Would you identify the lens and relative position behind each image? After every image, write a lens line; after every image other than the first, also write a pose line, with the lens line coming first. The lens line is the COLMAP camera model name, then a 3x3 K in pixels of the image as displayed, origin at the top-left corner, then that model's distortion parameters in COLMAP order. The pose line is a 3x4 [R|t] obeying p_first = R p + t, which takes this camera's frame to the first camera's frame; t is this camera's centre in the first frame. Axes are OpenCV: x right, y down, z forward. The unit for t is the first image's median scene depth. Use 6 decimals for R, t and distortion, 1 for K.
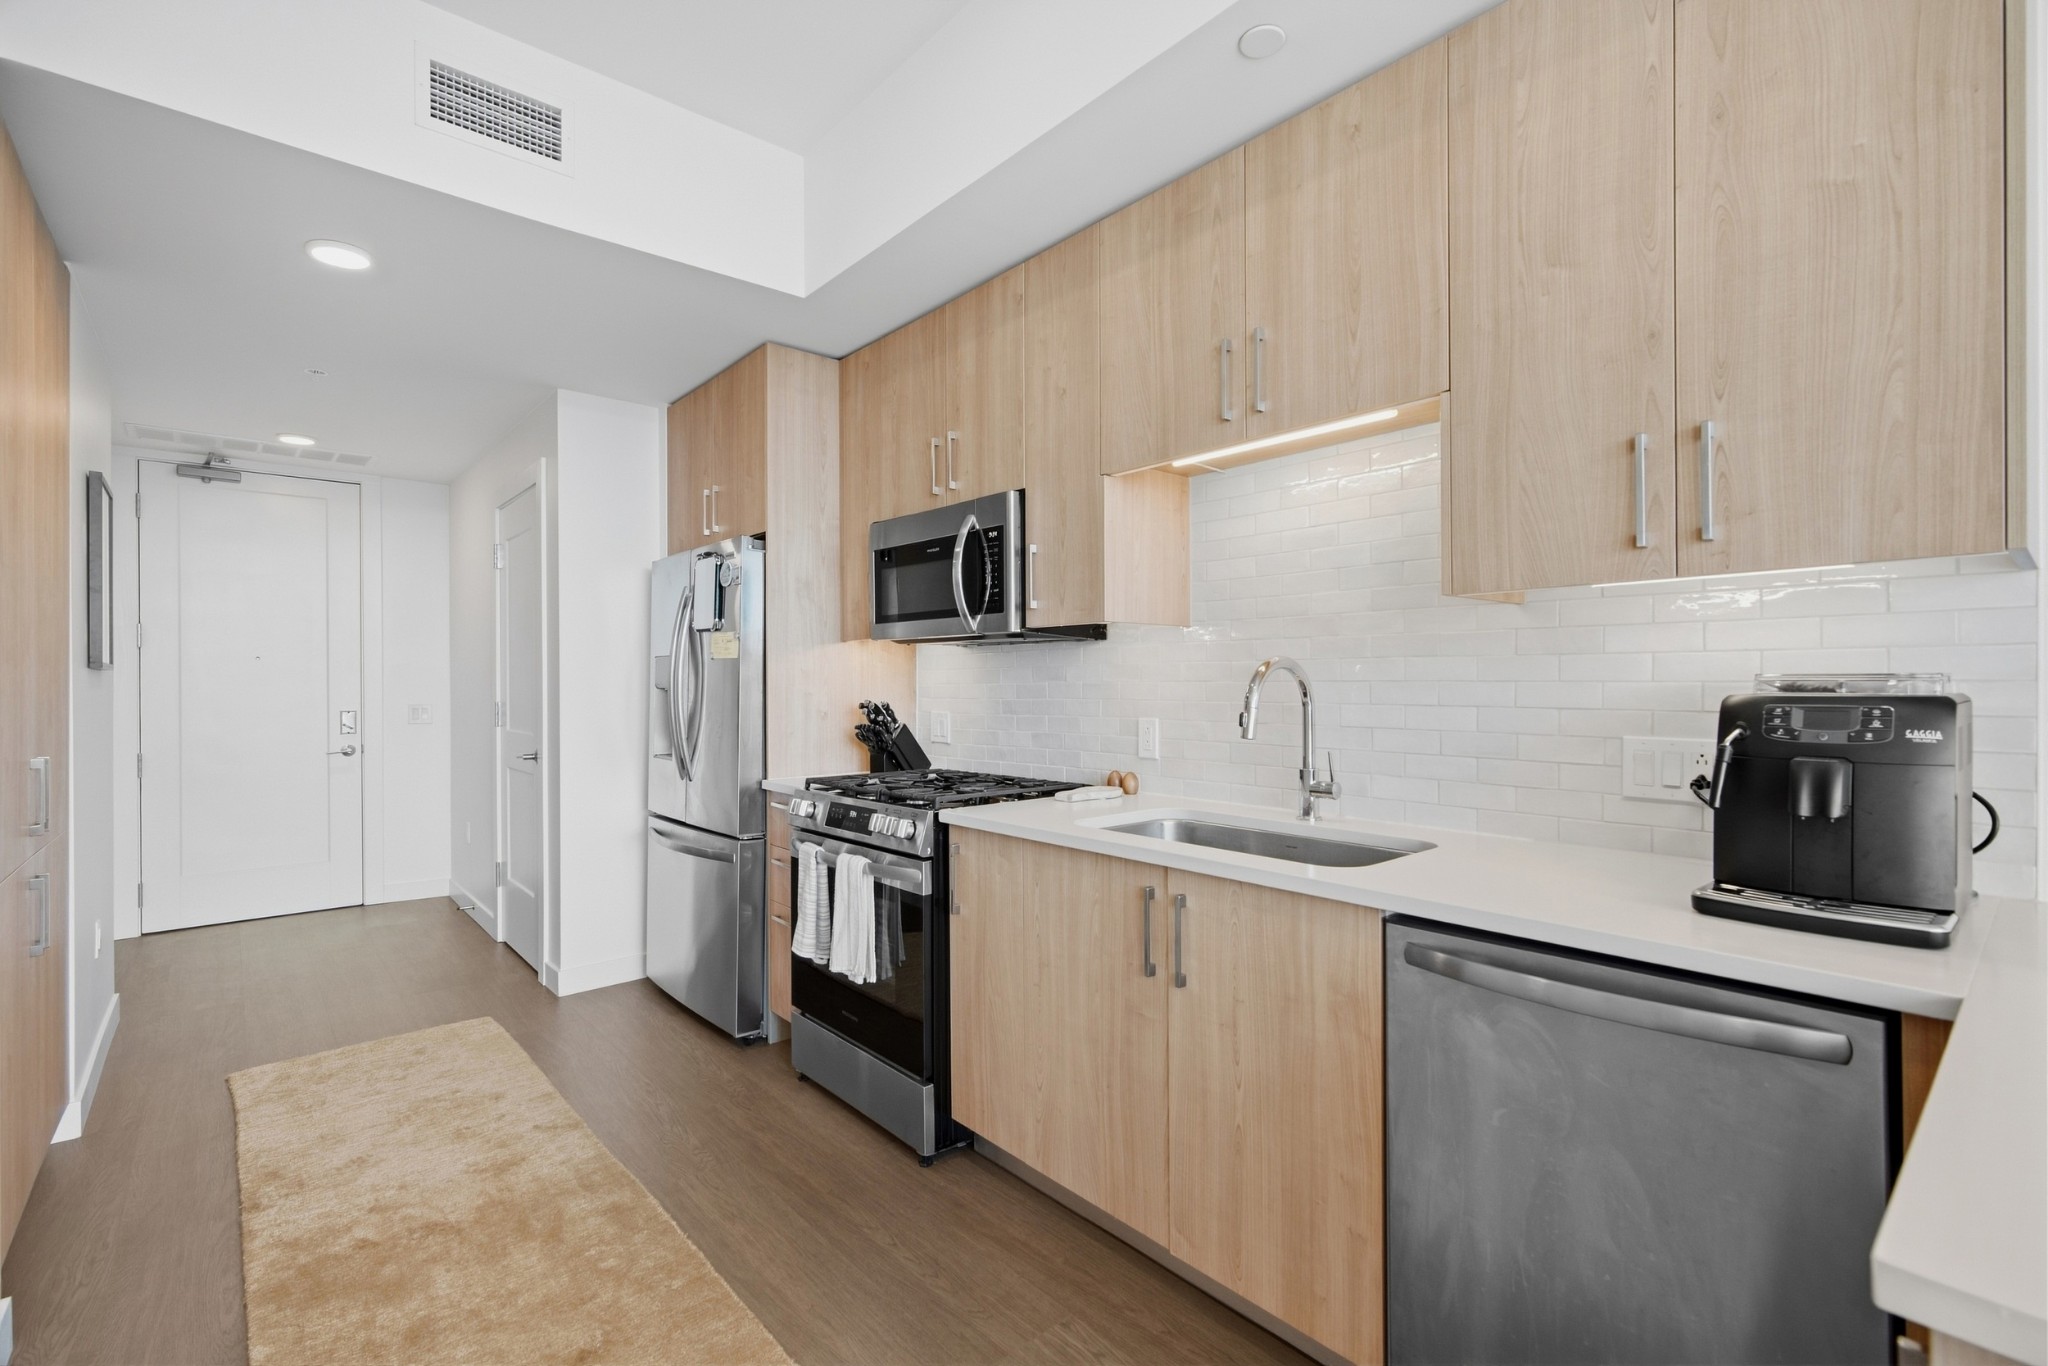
lens RADIAL K [[912.9, 0, 1025.3], [0, 912.9, 681.3], [0, 0, 1]] dist [-0.001825, 0.001162]
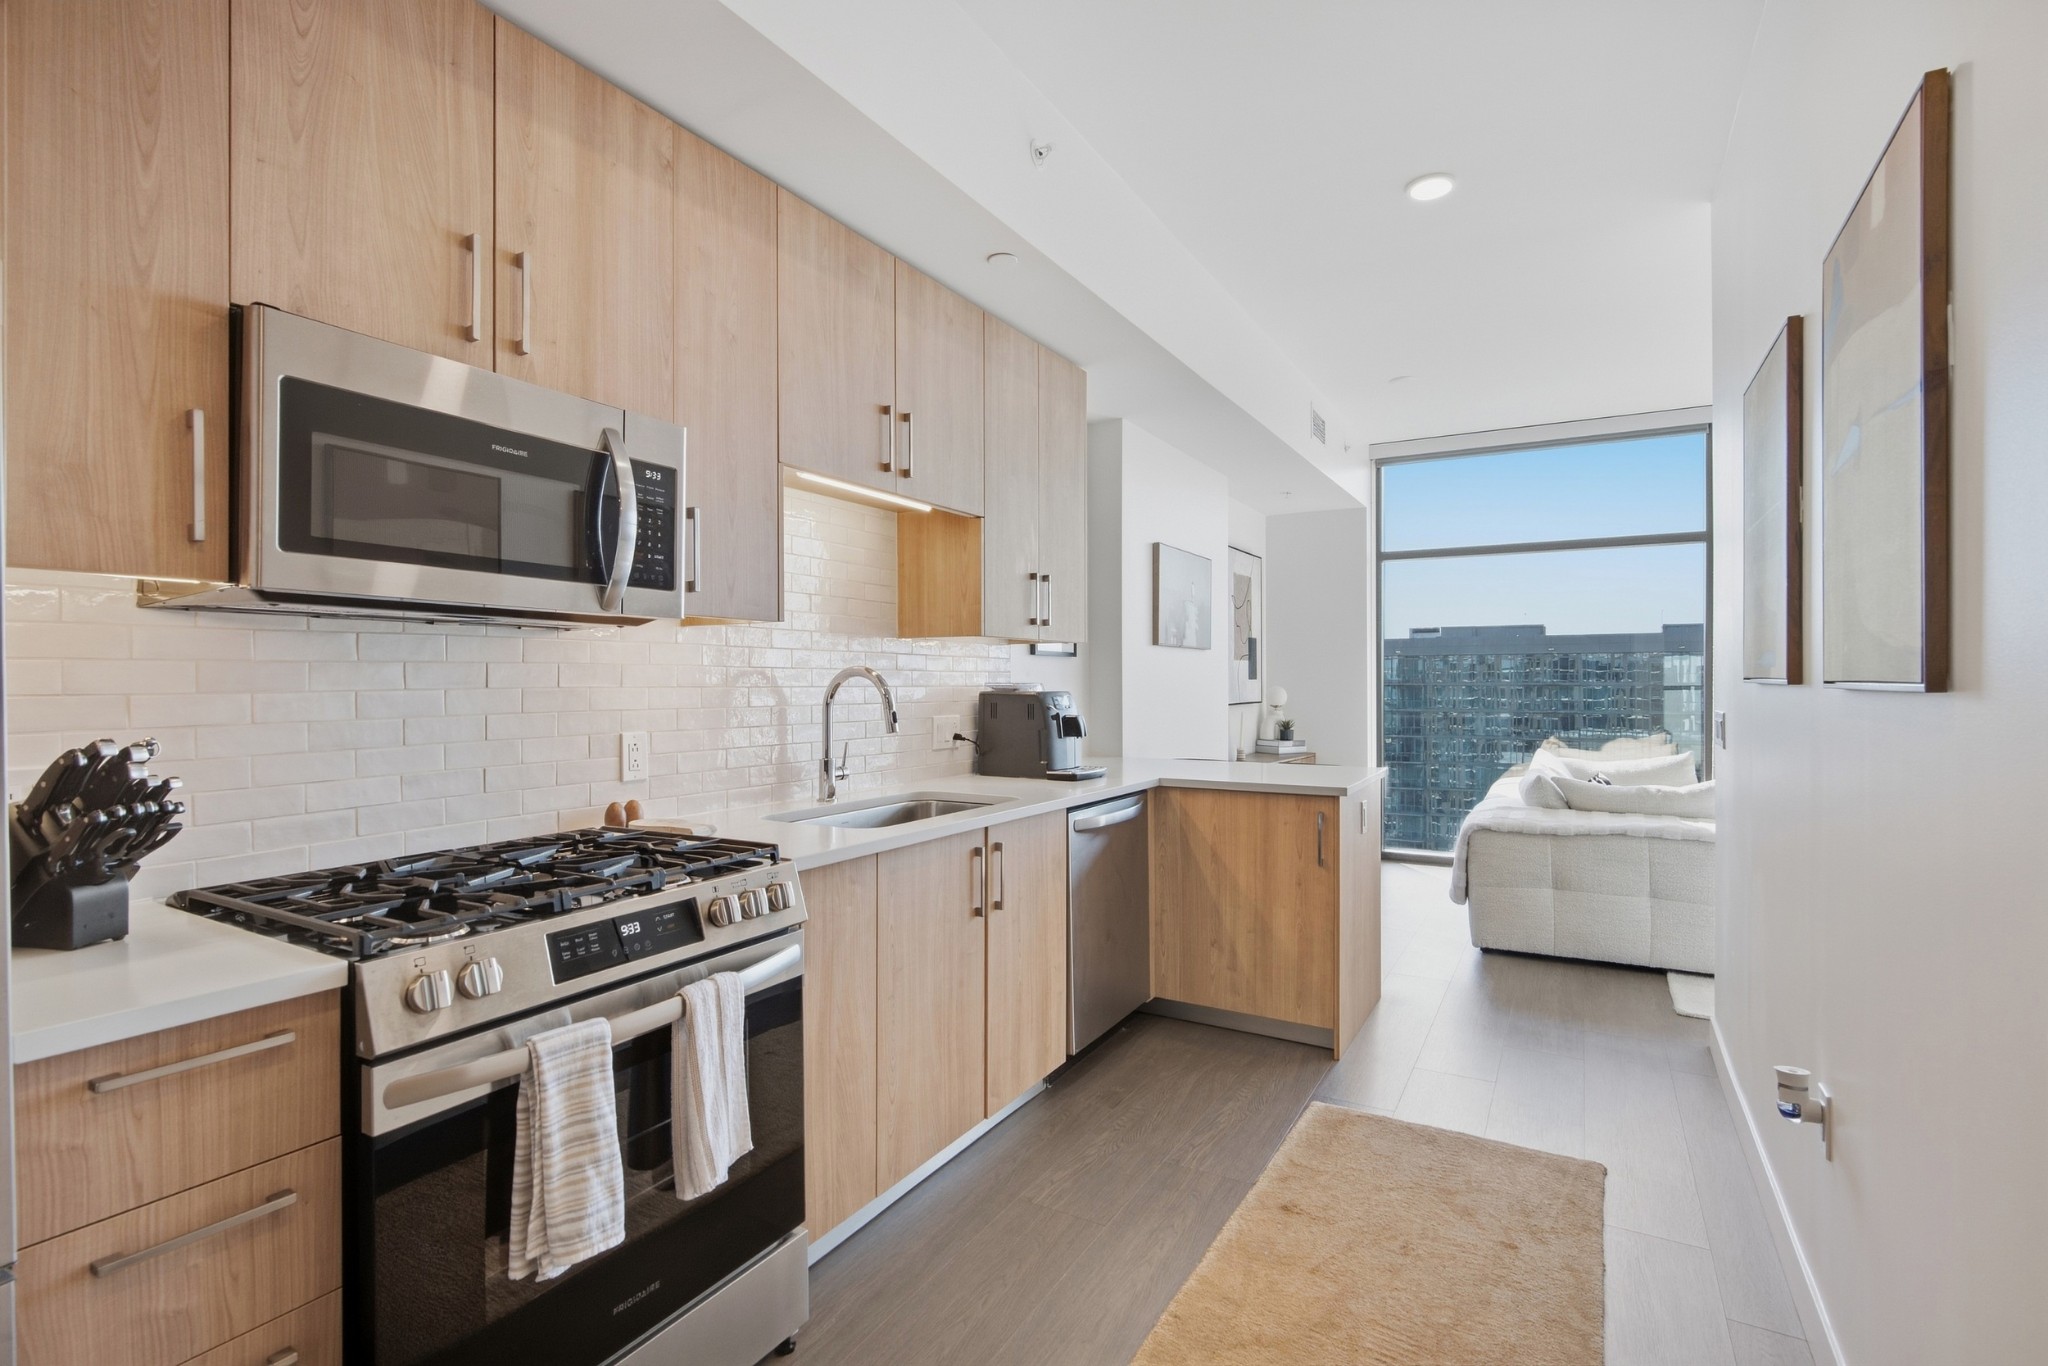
lens RADIAL K [[955.1, 0, 1036.8], [0, 955.1, 684.5], [0, 0, 1]] dist [-0.007272, -0.000573]
pose [[-0.329014, 0.006210, 0.944305, -0.811252], [0.006847, 0.999968, -0.004191, 0.003647], [-0.944300, 0.005087, -0.329046, 0.960192]]
